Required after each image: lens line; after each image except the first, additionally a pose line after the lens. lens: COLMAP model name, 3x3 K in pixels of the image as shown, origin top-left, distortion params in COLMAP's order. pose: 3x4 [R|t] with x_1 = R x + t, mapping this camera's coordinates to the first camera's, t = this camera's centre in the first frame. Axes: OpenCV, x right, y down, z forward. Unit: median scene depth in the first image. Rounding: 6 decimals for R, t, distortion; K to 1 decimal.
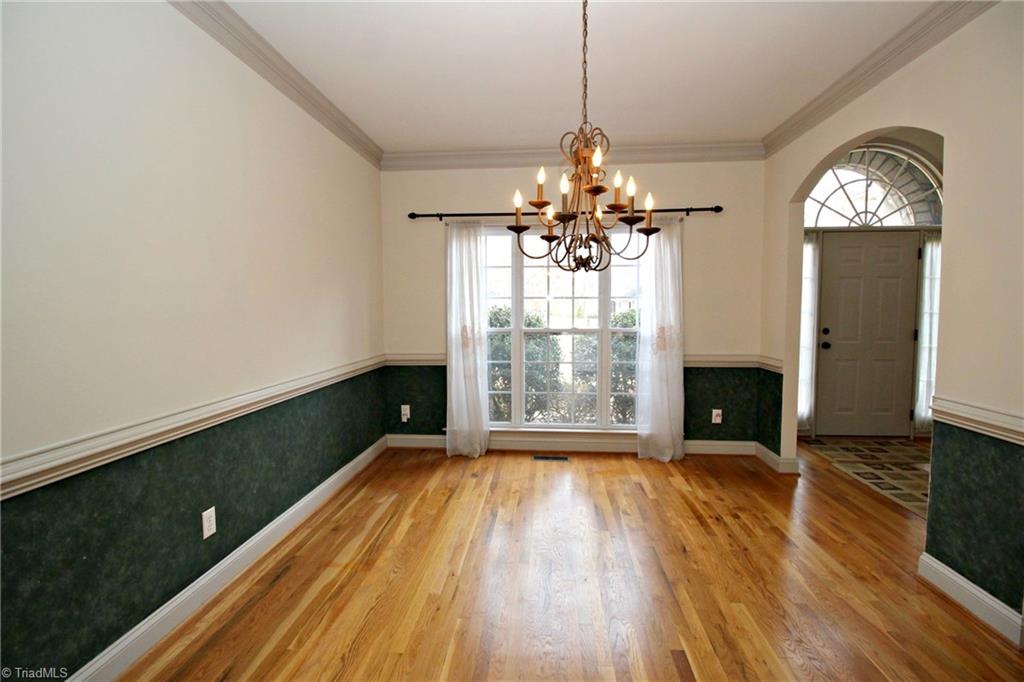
lens RADIAL K [[476.8, 0, 509.6], [0, 476.8, 335.3], [0, 0, 1]] dist [0.001652, -0.014218]
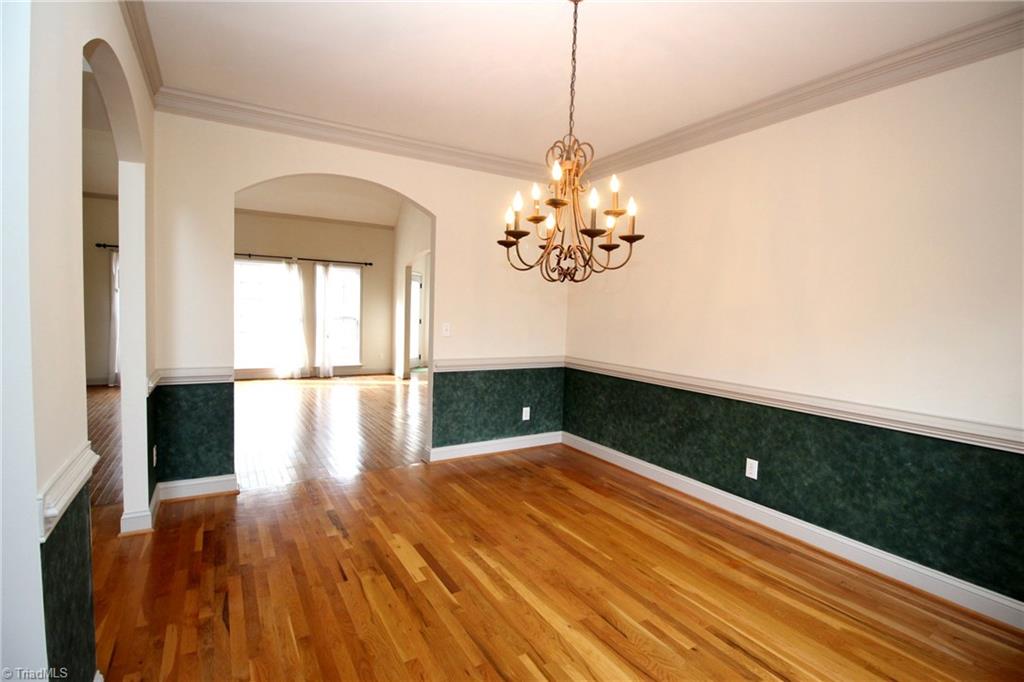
lens RADIAL K [[476.8, 0, 509.6], [0, 476.8, 335.3], [0, 0, 1]] dist [0.001652, -0.014218]
pose [[-0.807782, 0.011910, -0.589361, 0.768999], [-0.061346, 0.992669, 0.104141, -0.108361], [0.586280, 0.120278, -0.801130, 1.592277]]
